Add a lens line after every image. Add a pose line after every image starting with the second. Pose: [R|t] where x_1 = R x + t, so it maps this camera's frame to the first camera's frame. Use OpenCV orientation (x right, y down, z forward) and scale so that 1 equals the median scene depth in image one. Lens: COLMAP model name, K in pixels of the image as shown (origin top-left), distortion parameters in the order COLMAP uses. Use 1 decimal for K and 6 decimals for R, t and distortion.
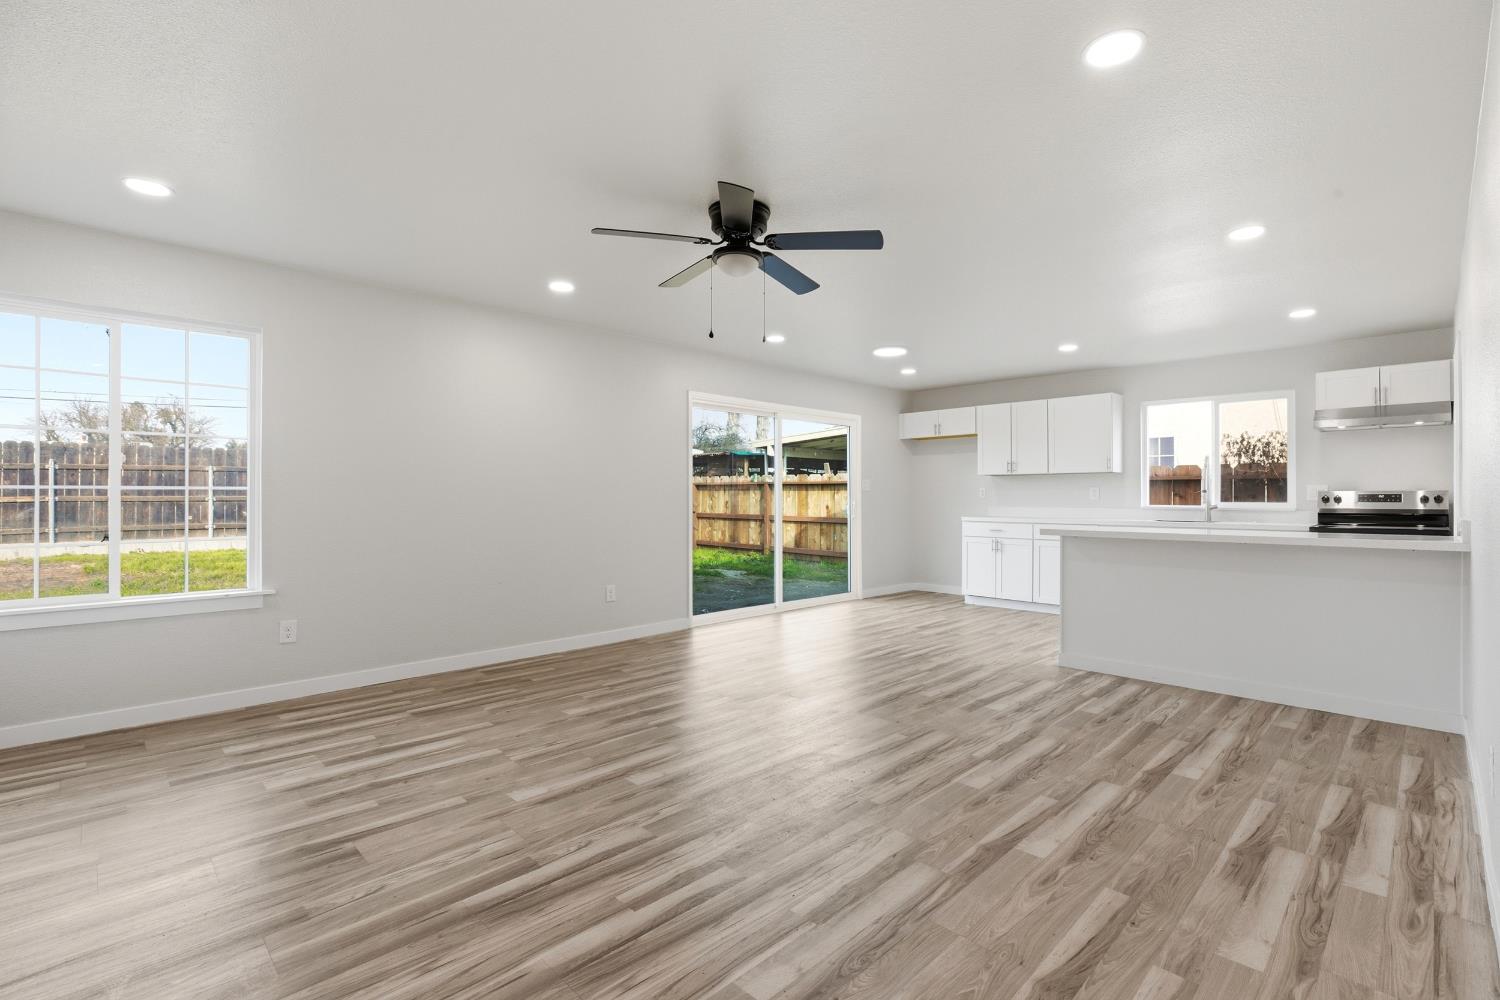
lens RADIAL K [[689.0, 0, 757.2], [0, 689.0, 493.7], [0, 0, 1]] dist [-0.005231, -0.000453]
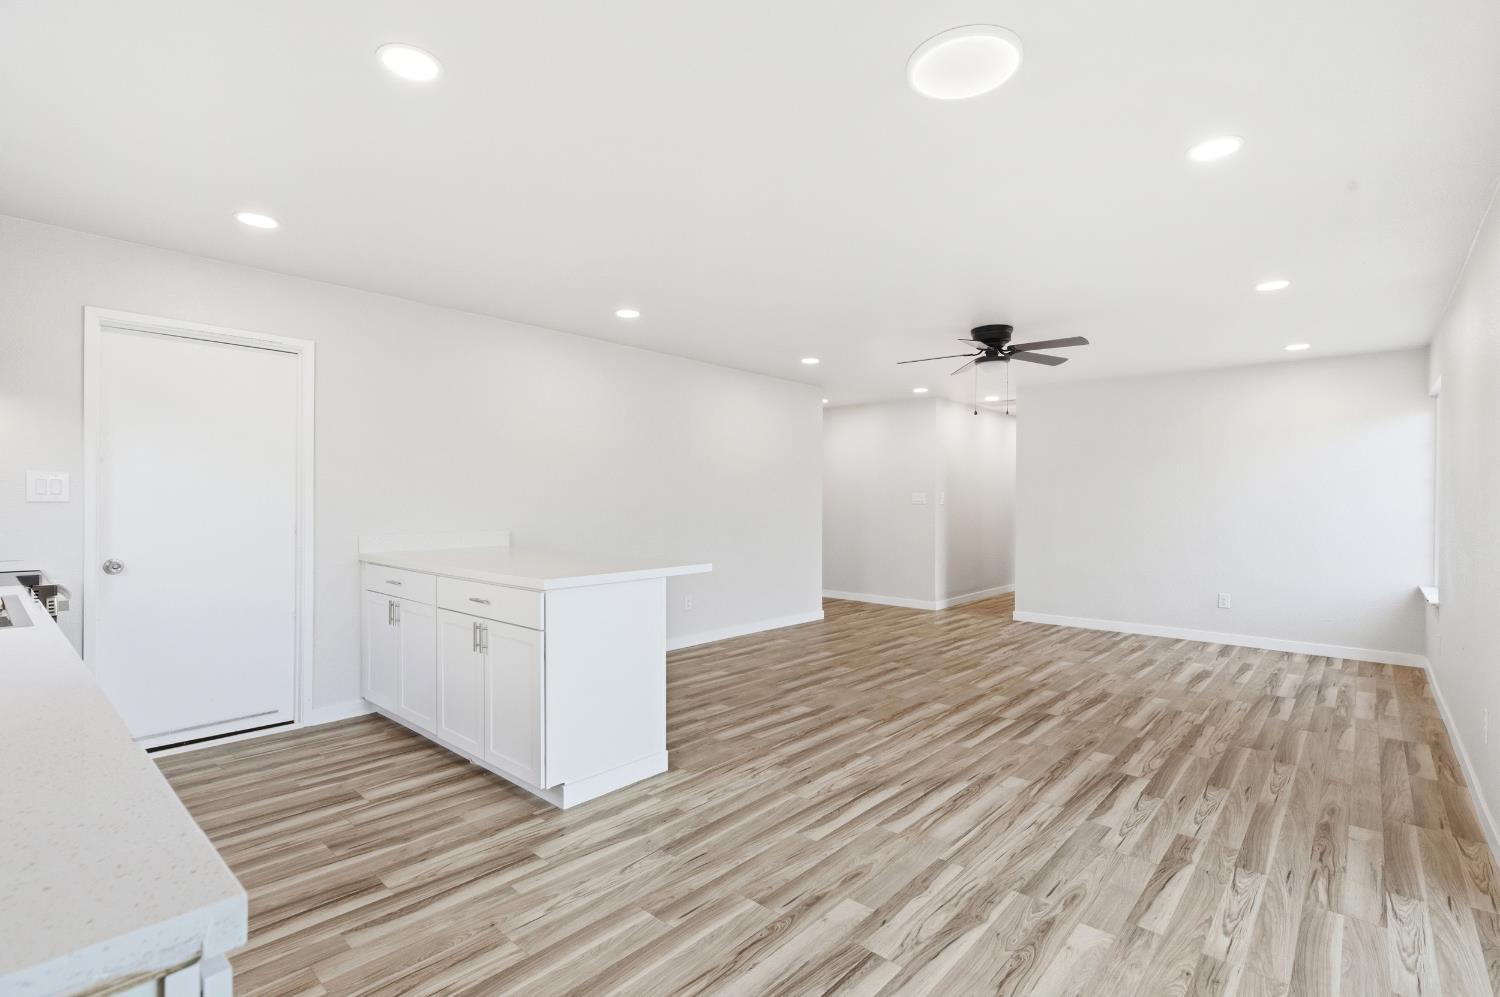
lens RADIAL K [[689.0, 0, 760.5], [0, 689.0, 500.5], [0, 0, 1]] dist [-0.005231, -0.000453]
pose [[-0.997974, -0.006642, -0.063281, 0.200253], [-0.006034, 0.999934, -0.009797, -0.004789], [0.063342, -0.009396, -0.997948, 0.861447]]
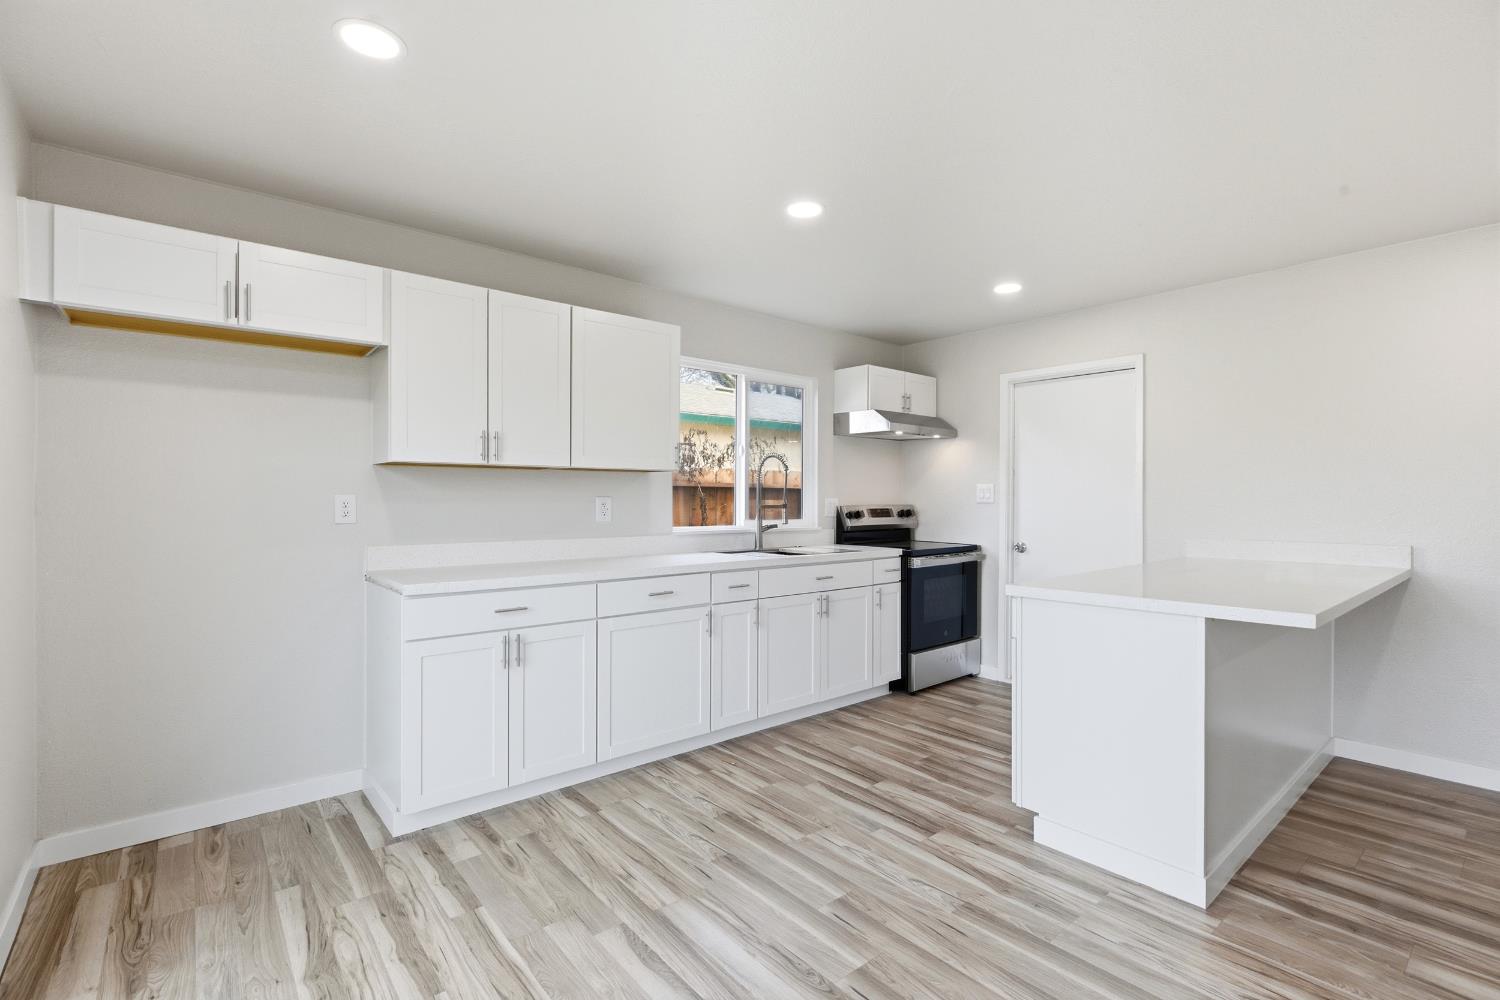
lens RADIAL K [[689.0, 0, 759.0], [0, 689.0, 497.1], [0, 0, 1]] dist [-0.005231, -0.000453]
pose [[0.085499, -0.000065, 0.996338, -0.017071], [-0.009190, 0.999957, 0.000853, -0.008509], [-0.996296, -0.009230, 0.085495, 0.641278]]
